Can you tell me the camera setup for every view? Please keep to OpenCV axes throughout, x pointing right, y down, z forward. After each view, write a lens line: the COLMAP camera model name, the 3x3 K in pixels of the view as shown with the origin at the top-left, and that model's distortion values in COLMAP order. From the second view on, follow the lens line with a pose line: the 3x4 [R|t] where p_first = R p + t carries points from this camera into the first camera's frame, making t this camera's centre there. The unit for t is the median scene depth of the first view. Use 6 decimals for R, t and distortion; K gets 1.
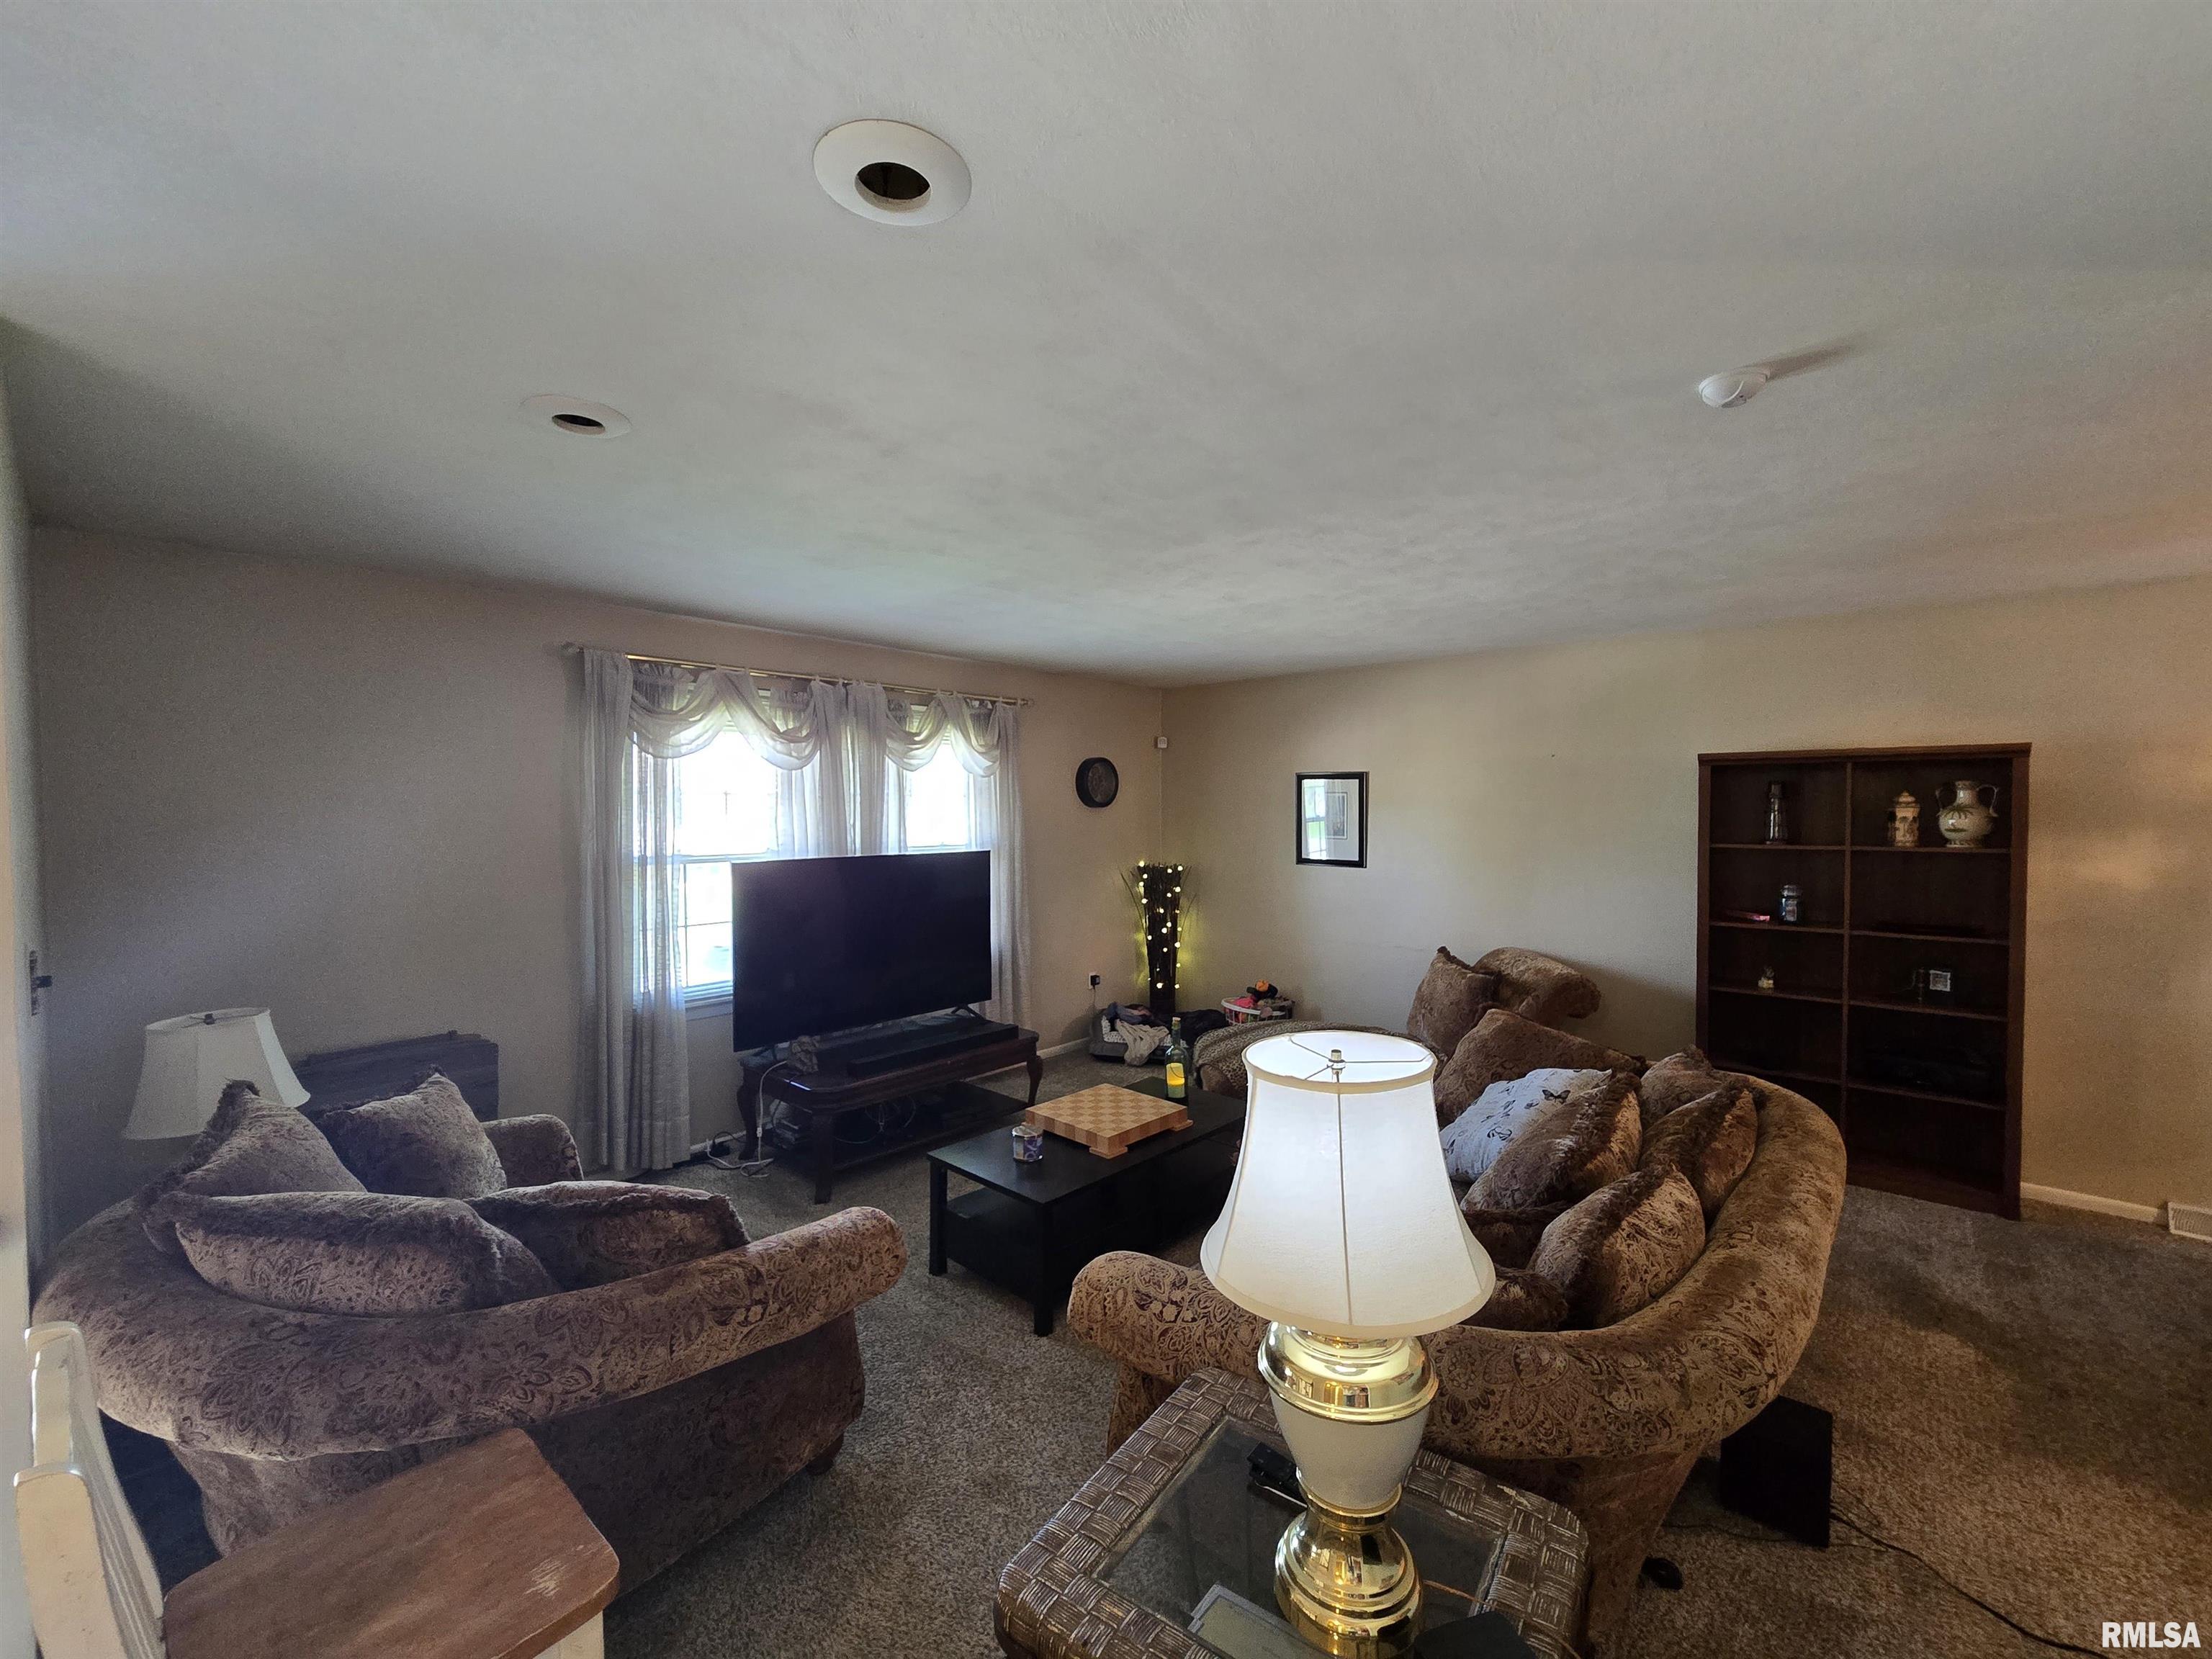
lens RADIAL K [[907.8, 0, 1116.3], [0, 907.8, 836.6], [0, 0, 1]] dist [-0.000656, 0.001671]
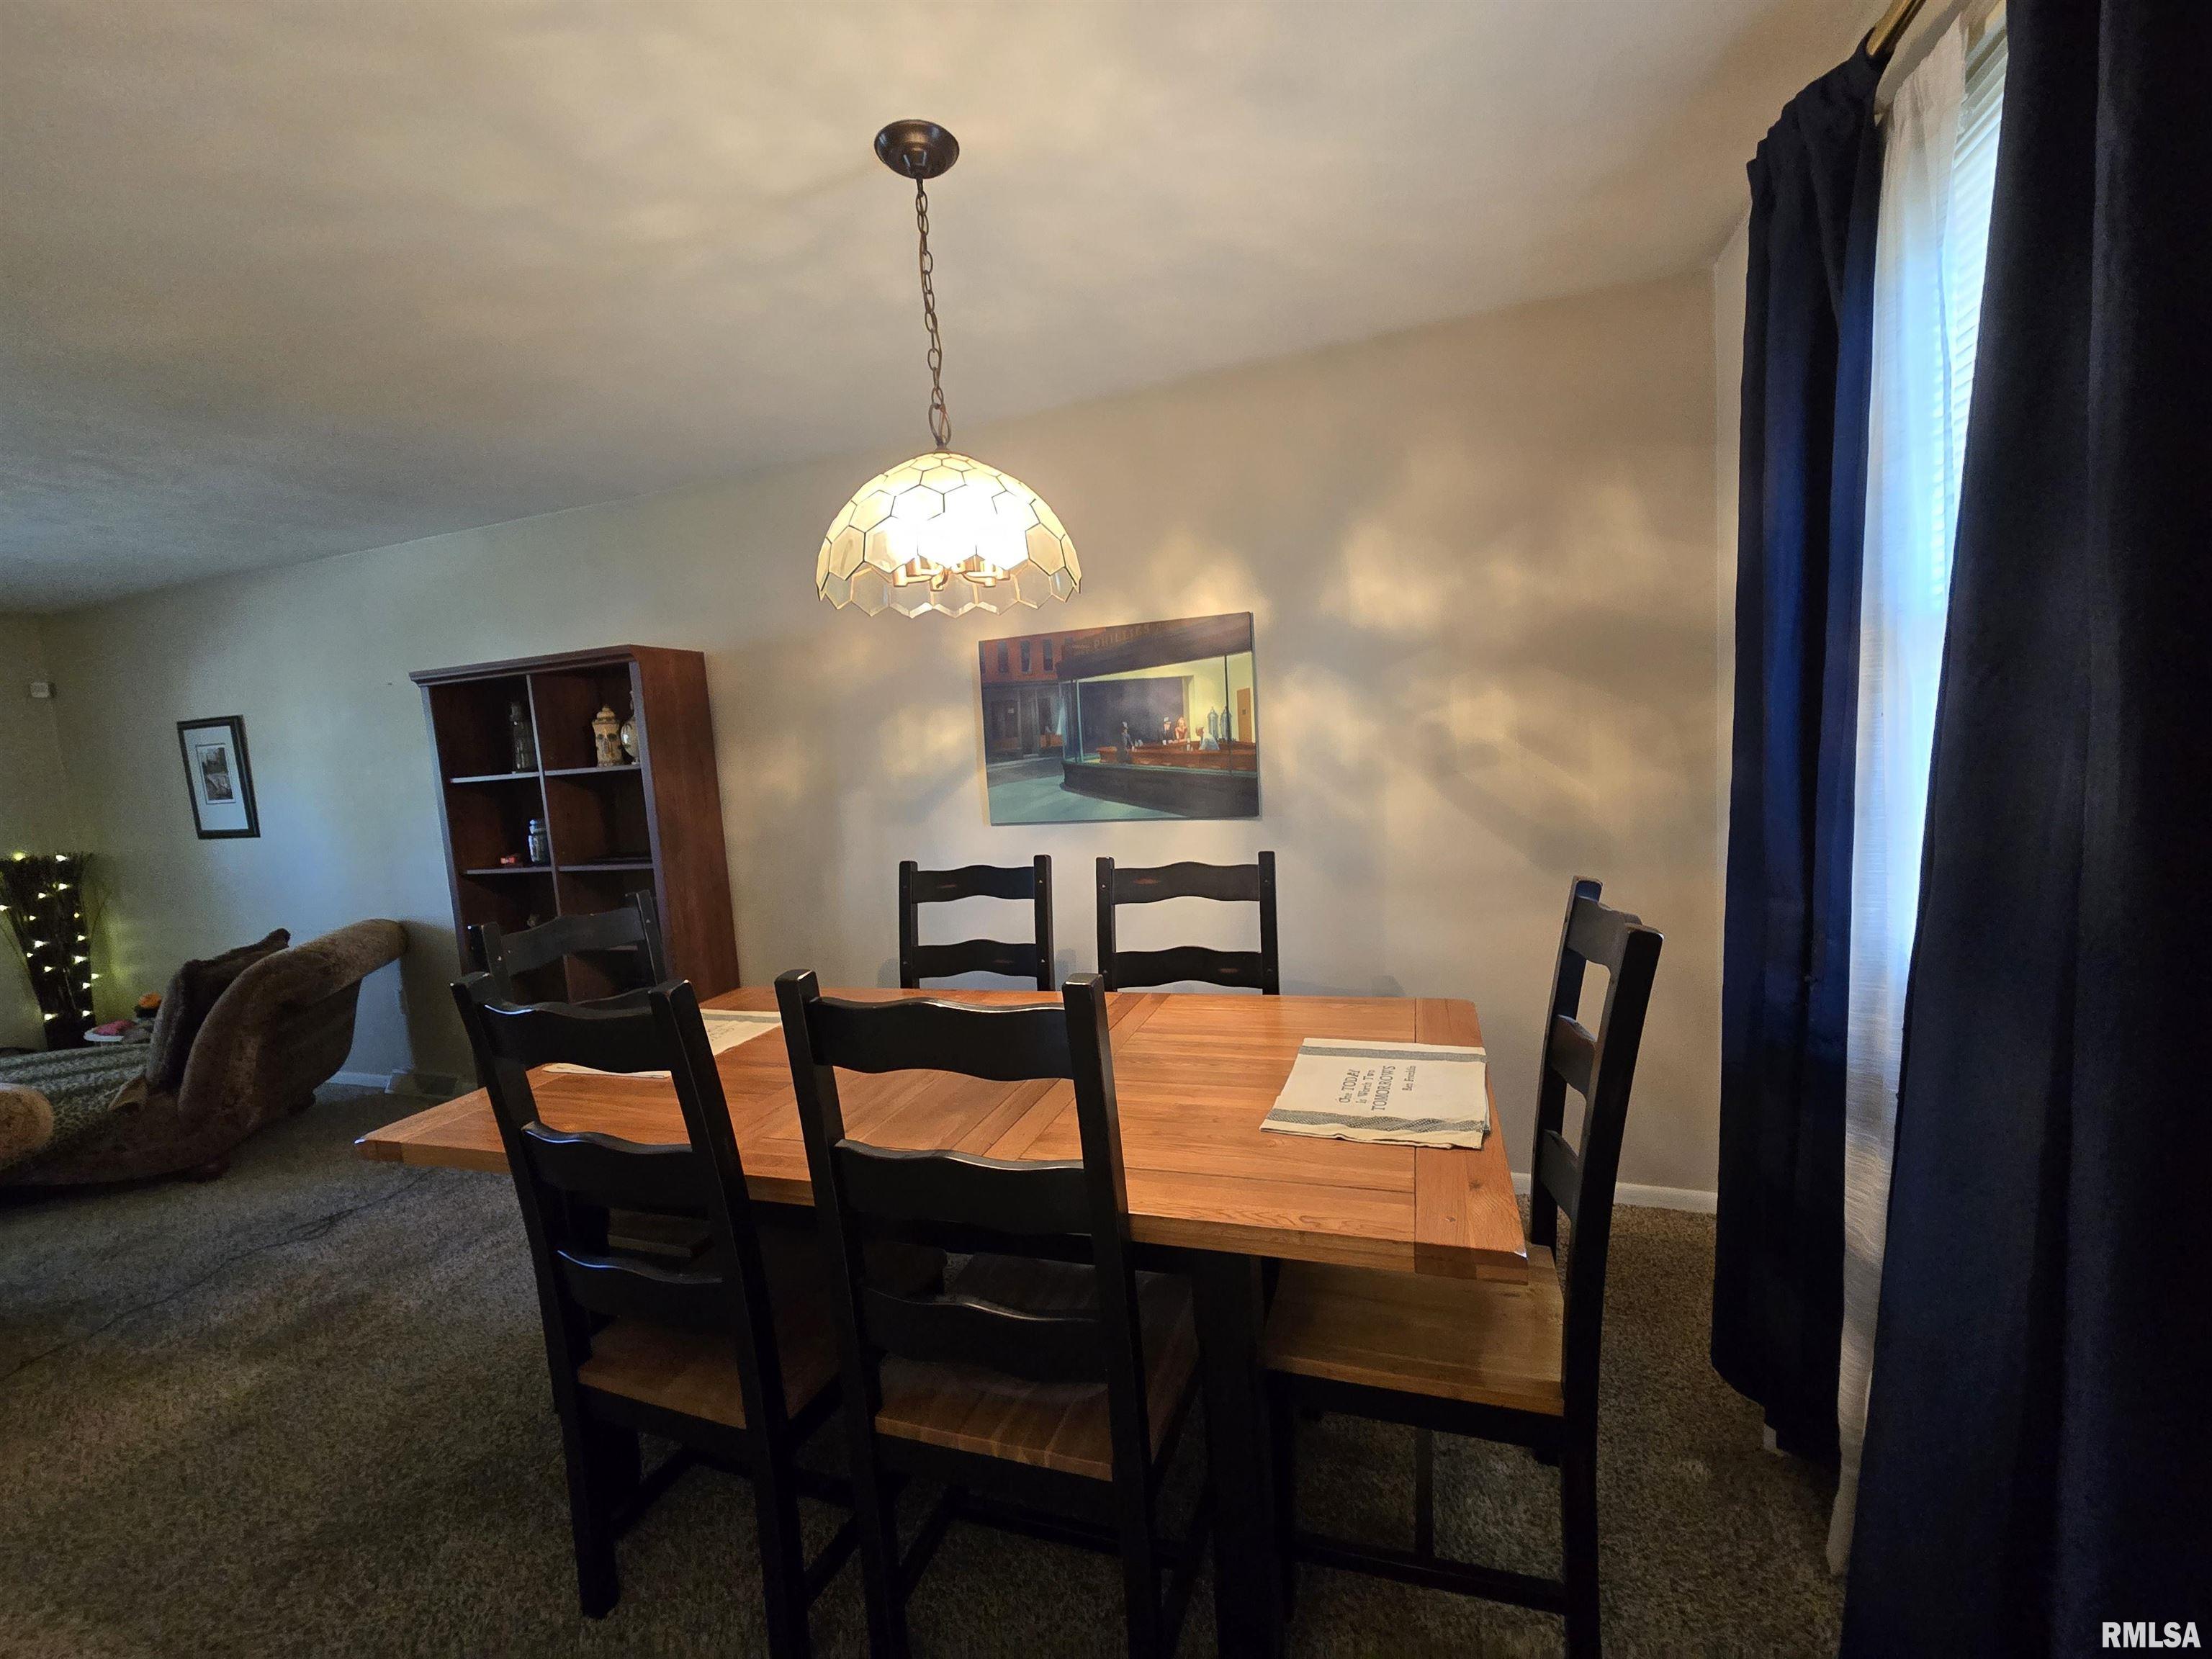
lens RADIAL K [[907.8, 0, 1102.7], [0, 907.8, 821.8], [0, 0, 1]] dist [-0.000656, 0.001671]
pose [[0.925890, -0.085679, 0.367950, 0.866709], [0.075033, 0.996246, 0.043171, 0.054947], [-0.370268, -0.012363, 0.928843, -0.013781]]
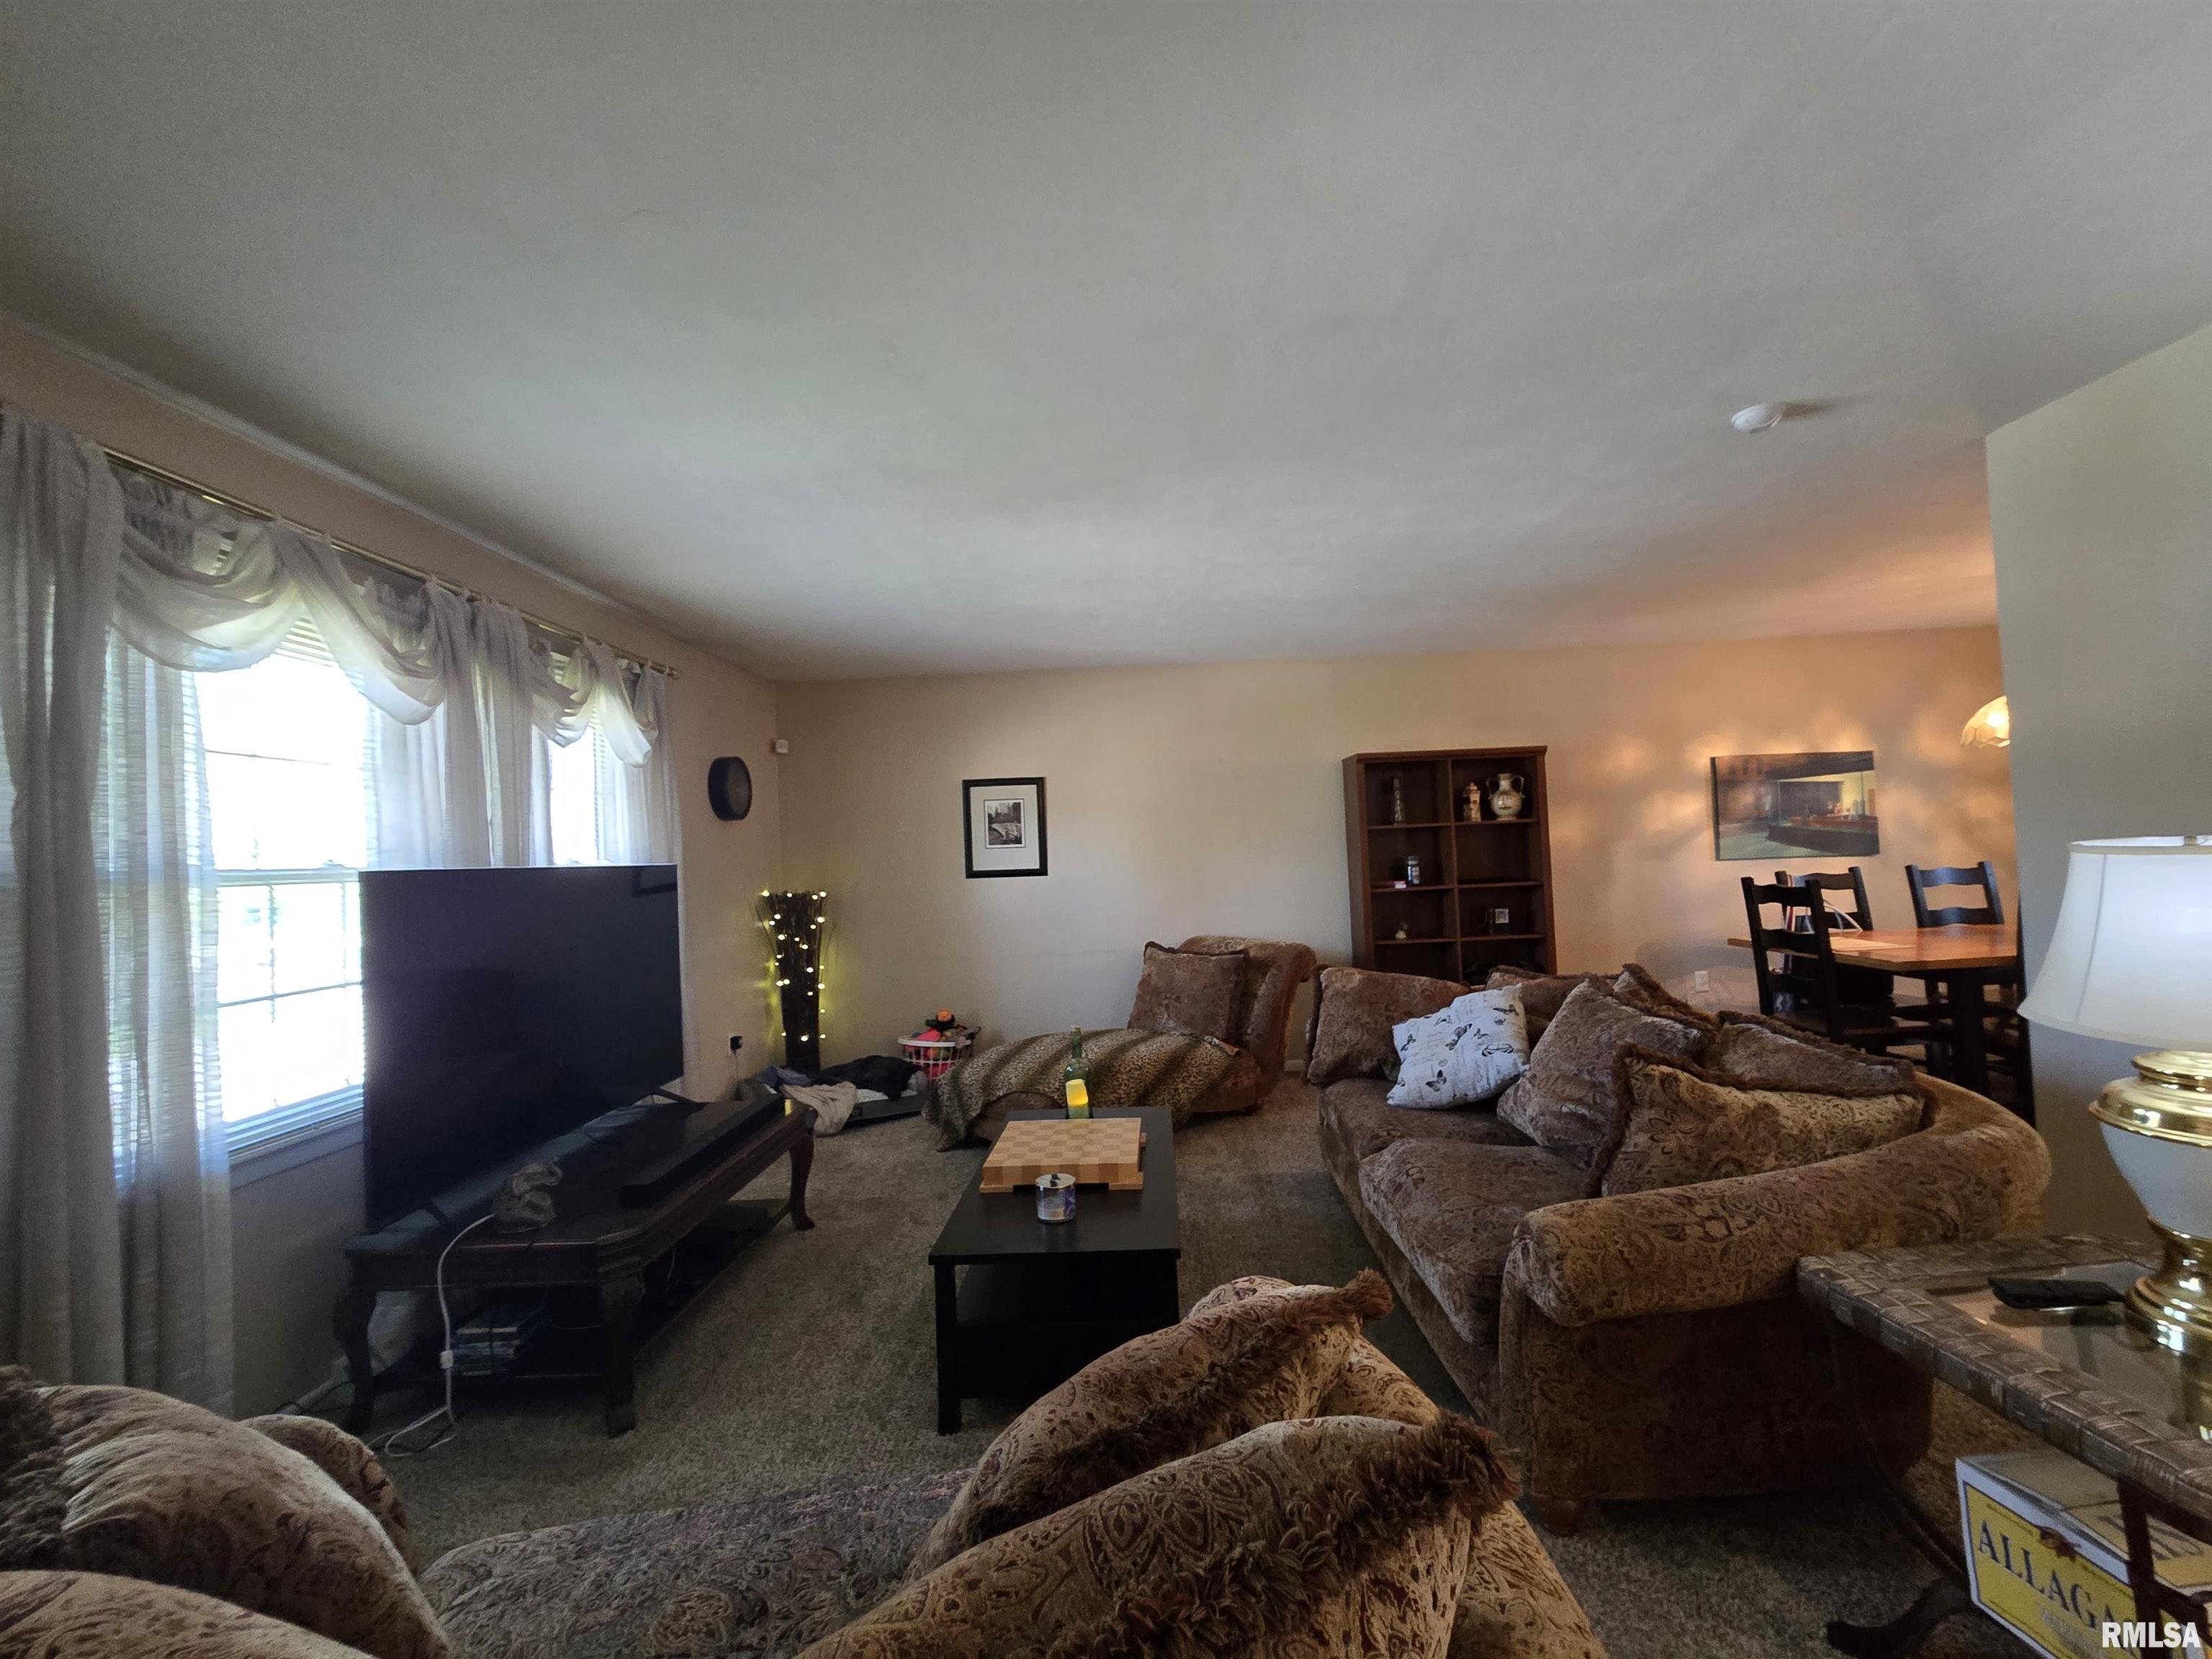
lens RADIAL K [[907.8, 0, 1113.2], [0, 907.8, 829.5], [0, 0, 1]] dist [-0.000656, 0.001671]
pose [[0.760399, -0.011534, 0.649354, -0.397378], [0.062208, 0.996539, -0.055146, 0.056615], [-0.646470, 0.082328, 0.758485, 0.270708]]
